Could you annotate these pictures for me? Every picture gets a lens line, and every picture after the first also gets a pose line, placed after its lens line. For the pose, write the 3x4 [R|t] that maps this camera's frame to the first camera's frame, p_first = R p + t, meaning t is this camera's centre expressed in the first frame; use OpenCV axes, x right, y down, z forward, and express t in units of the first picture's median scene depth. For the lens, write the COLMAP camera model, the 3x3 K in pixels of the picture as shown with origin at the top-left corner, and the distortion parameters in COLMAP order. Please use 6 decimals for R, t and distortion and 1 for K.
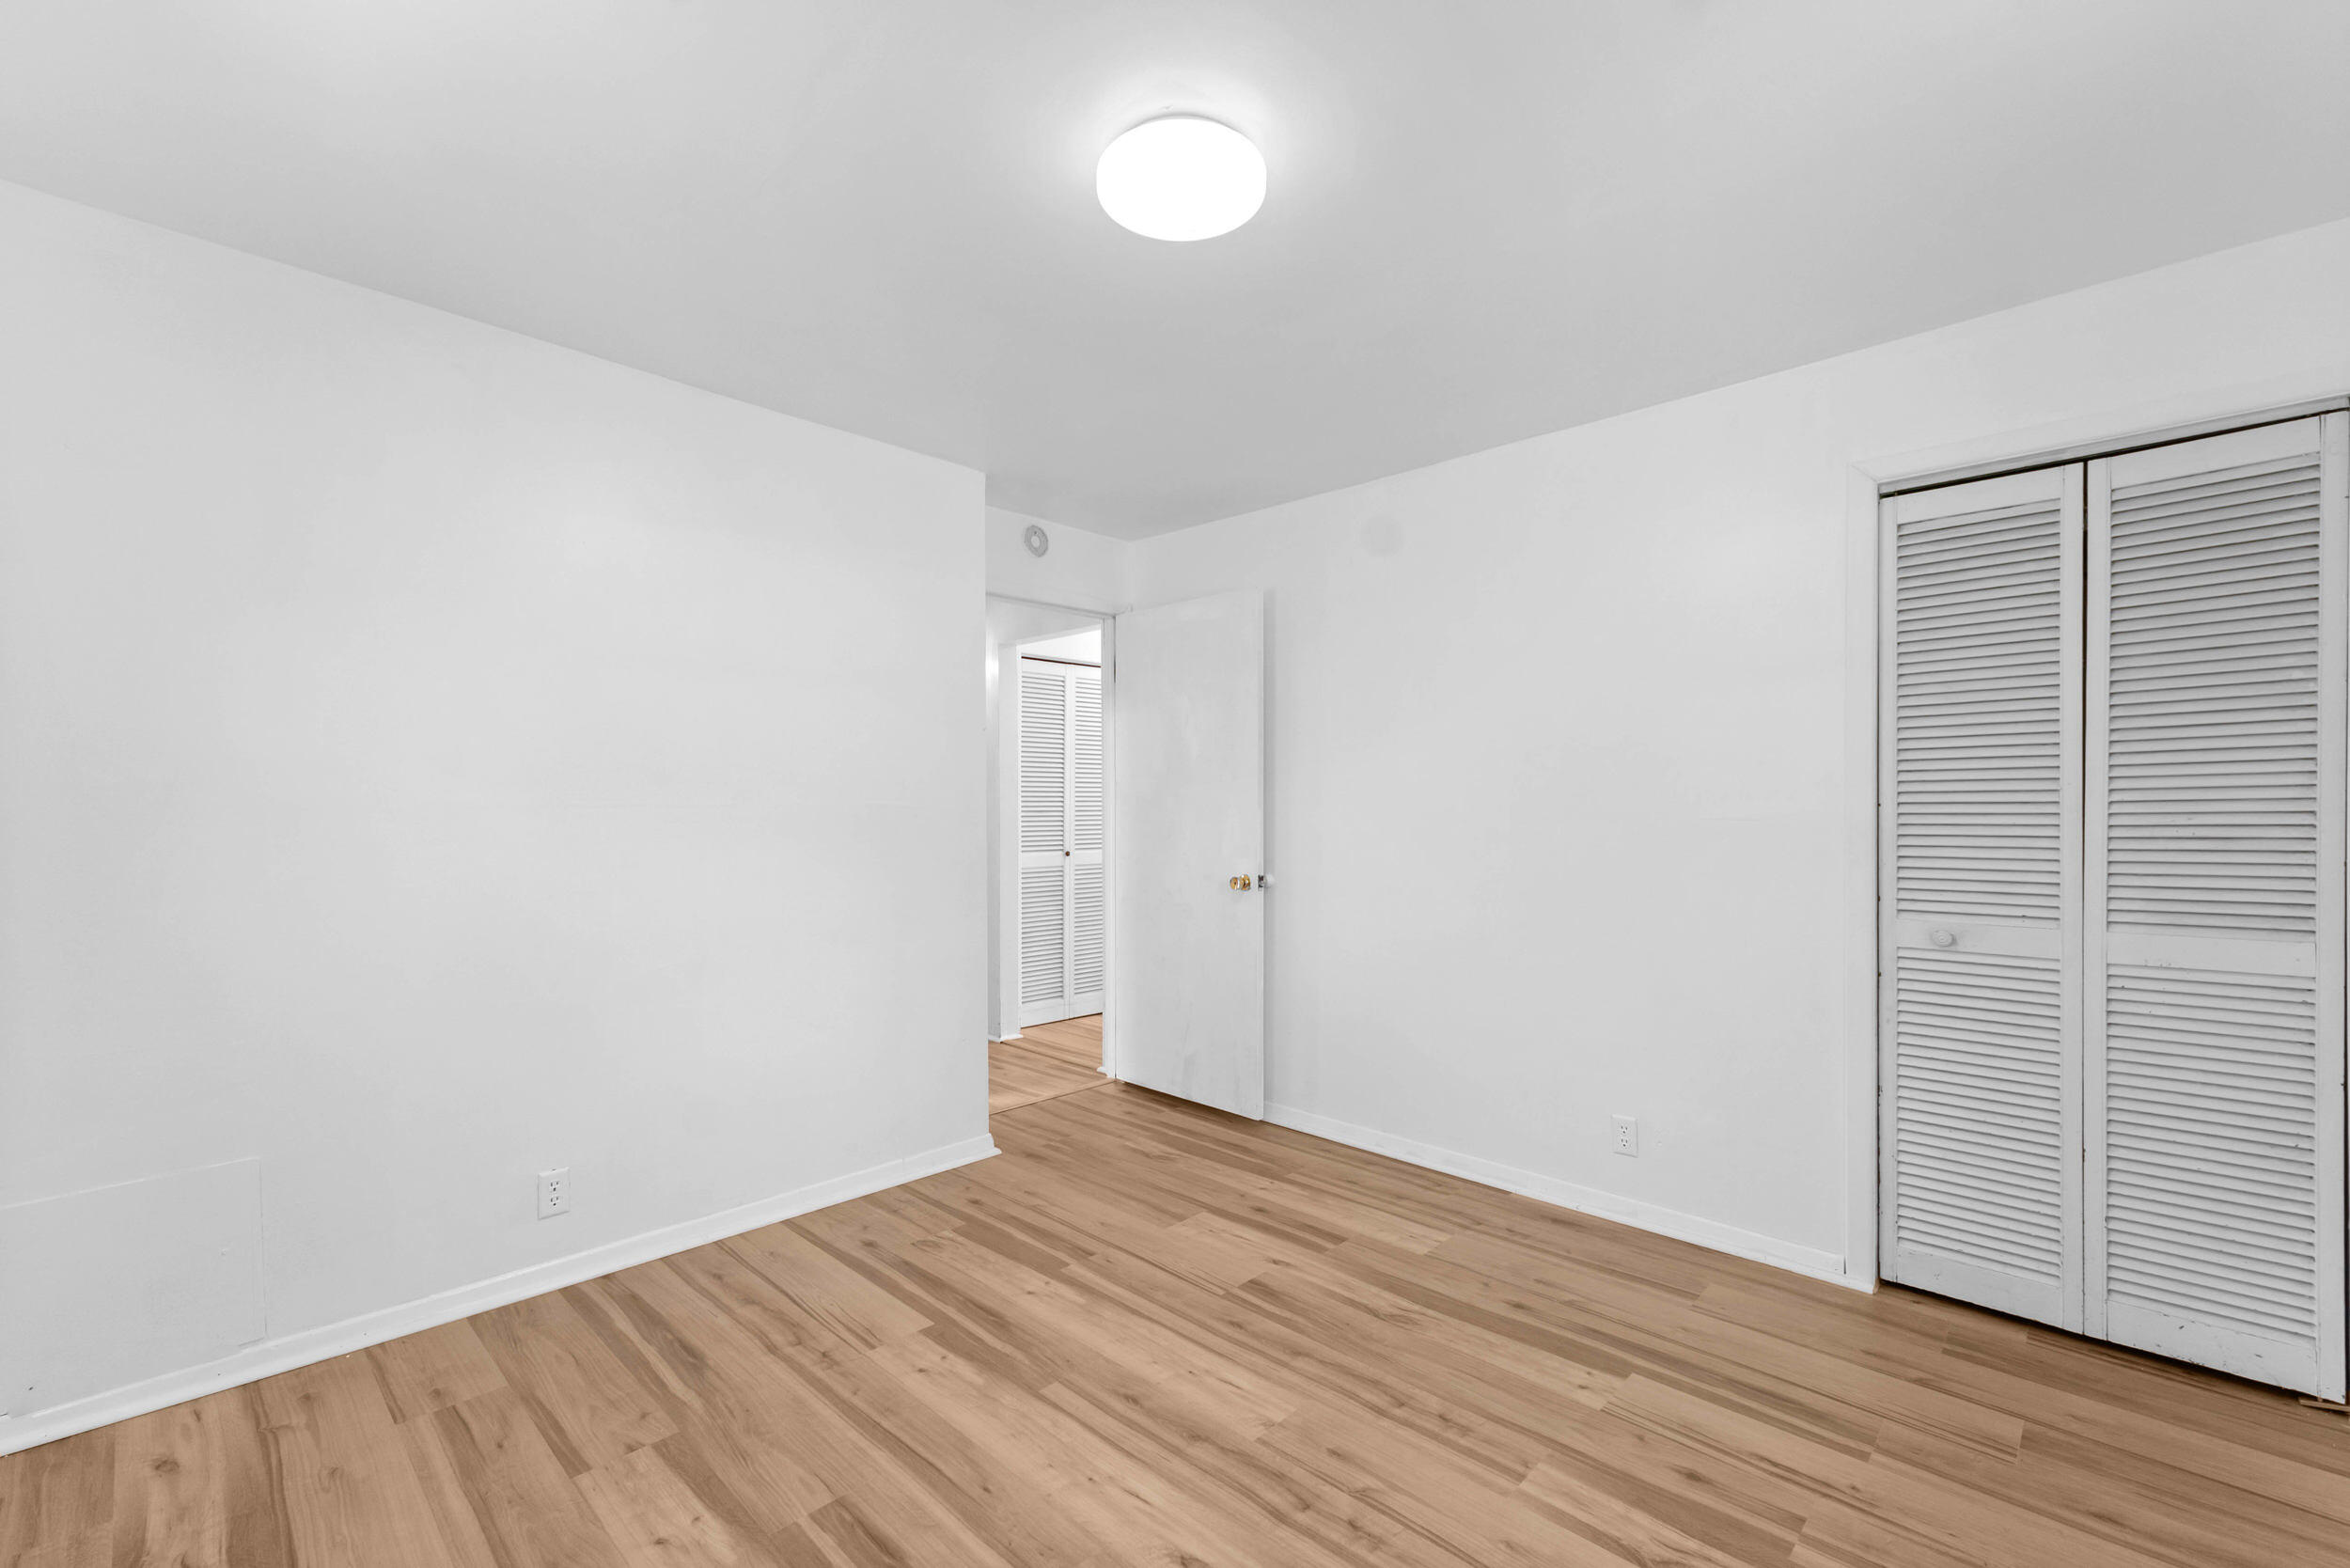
lens RADIAL K [[987.5, 0, 1153.6], [0, 987.5, 793.5], [0, 0, 1]] dist [0.013590, -0.004599]
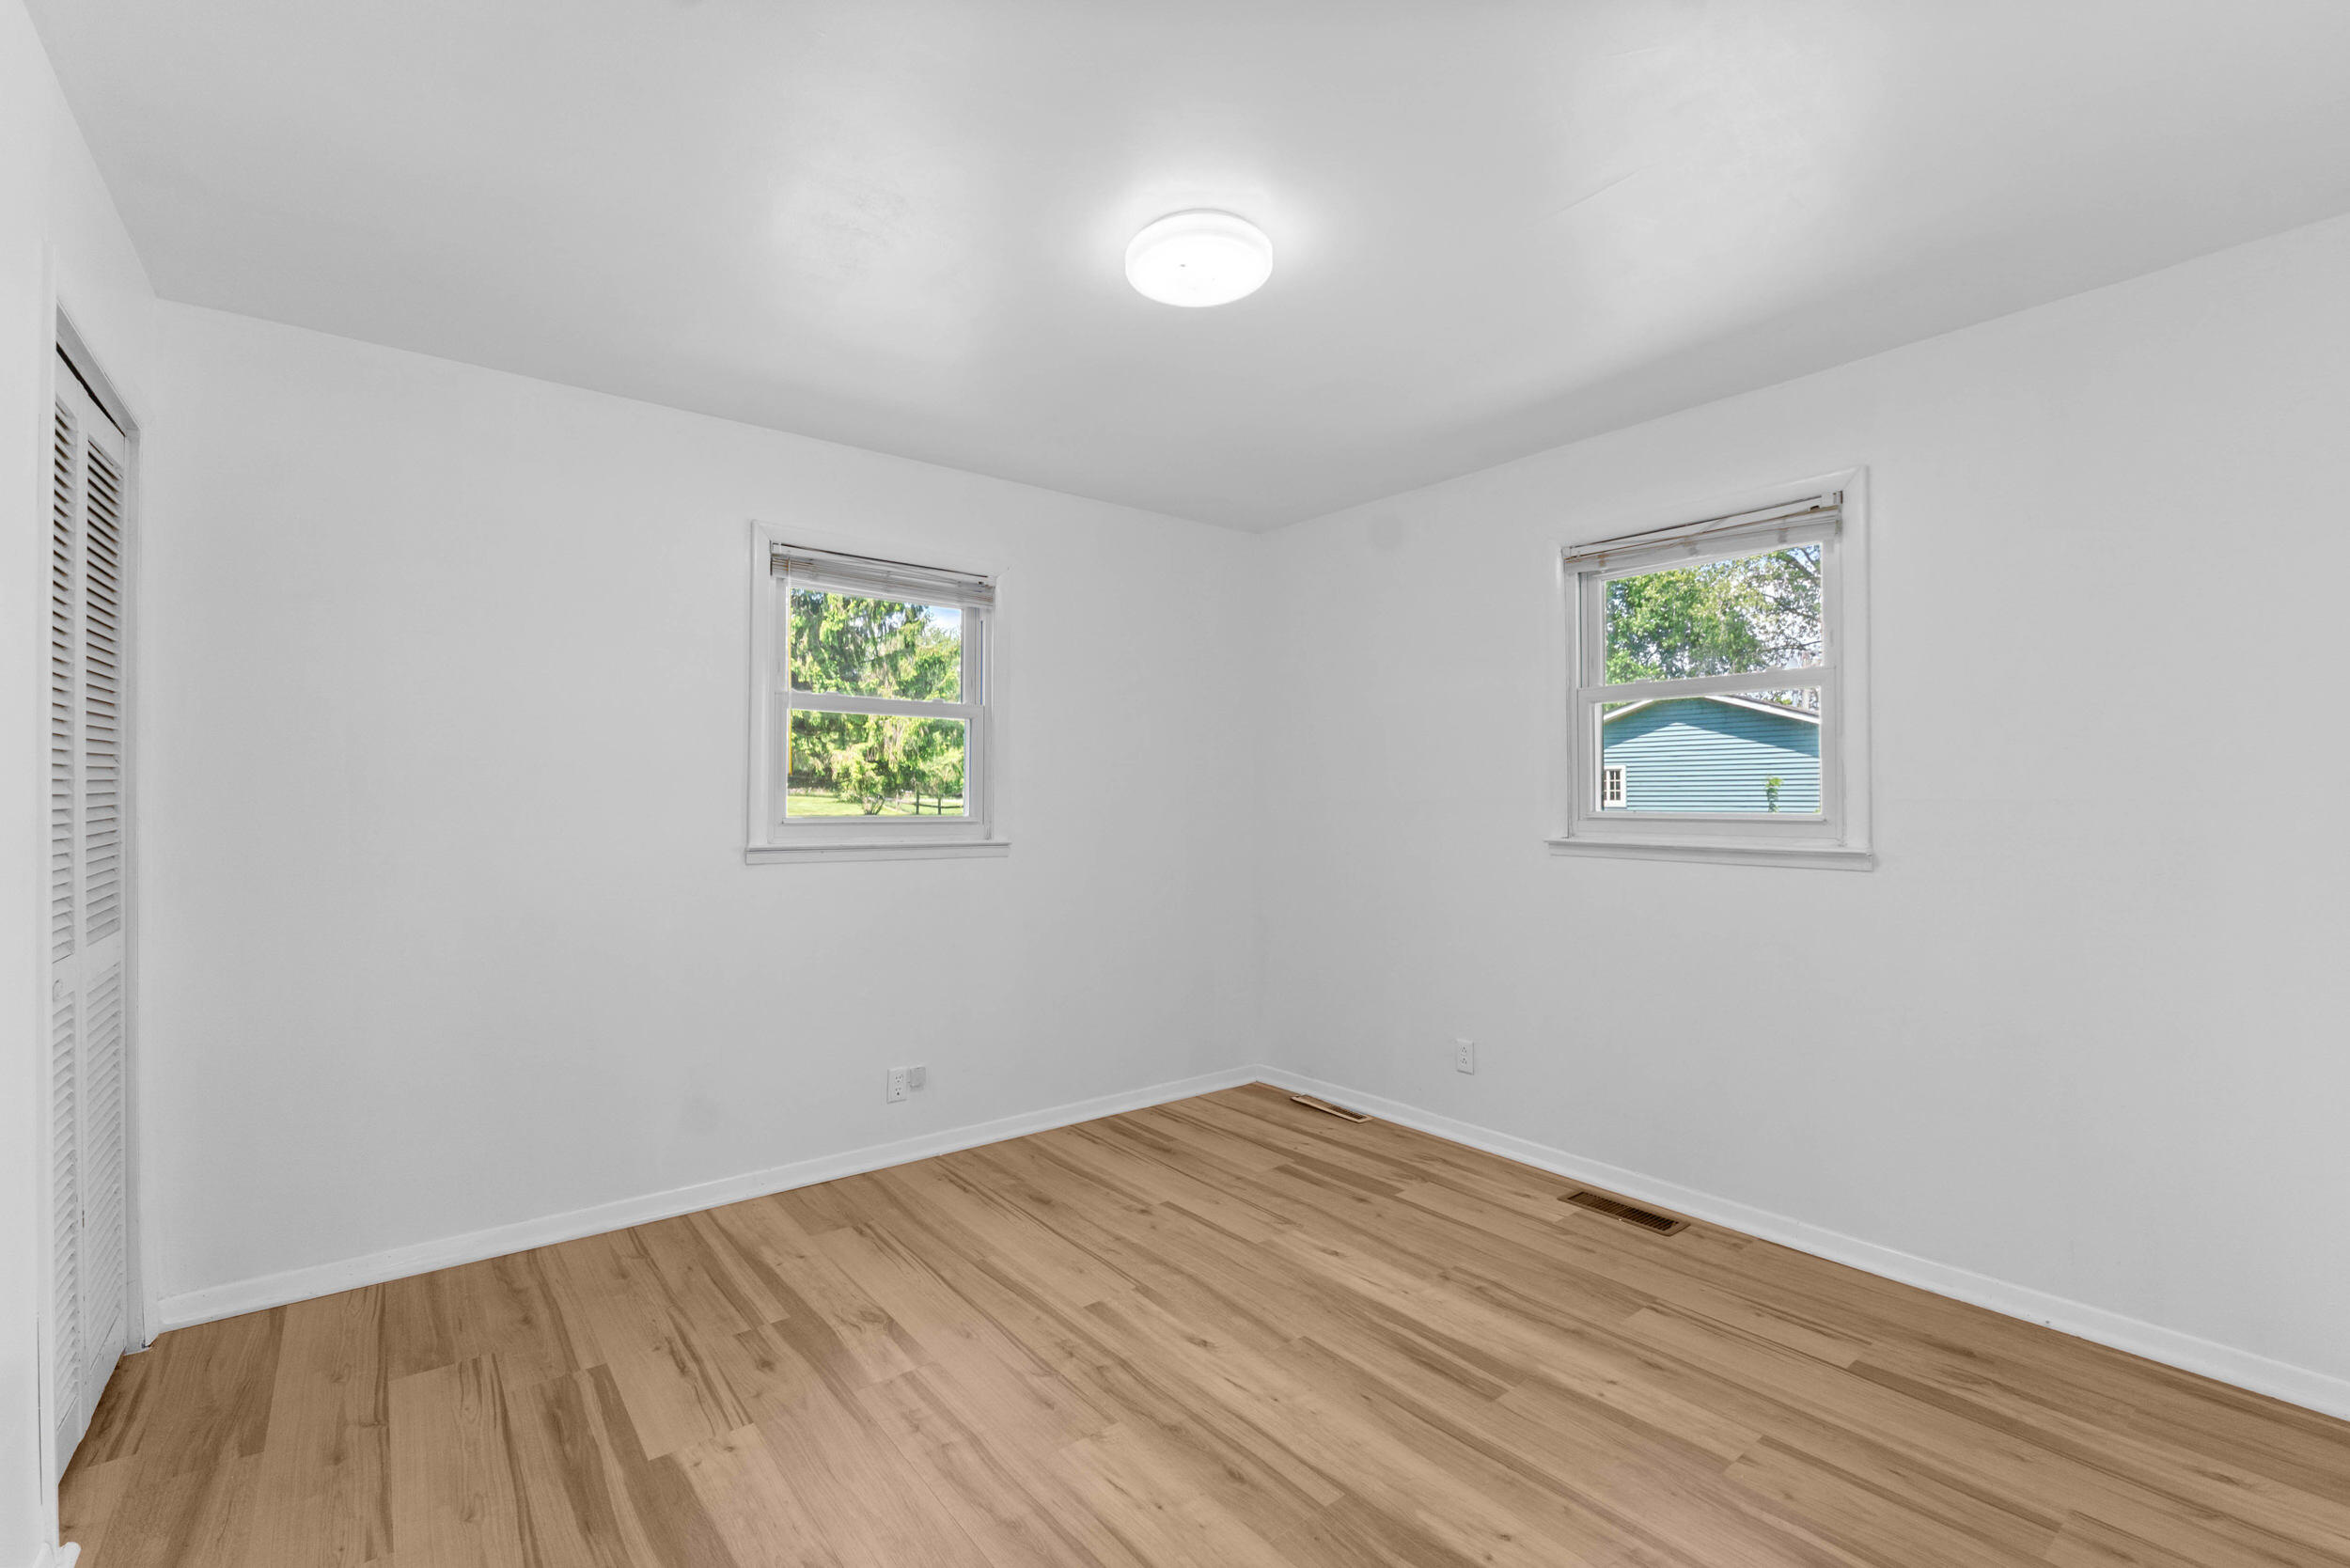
lens RADIAL K [[1023.2, 0, 1148.8], [0, 1023.2, 802.5], [0, 0, 1]] dist [-0.006520, -0.000954]
pose [[-0.990077, -0.004947, 0.140439, -0.075462], [-0.006740, 0.999902, -0.012294, 0.024797], [-0.140364, -0.013119, -0.990013, 2.062255]]
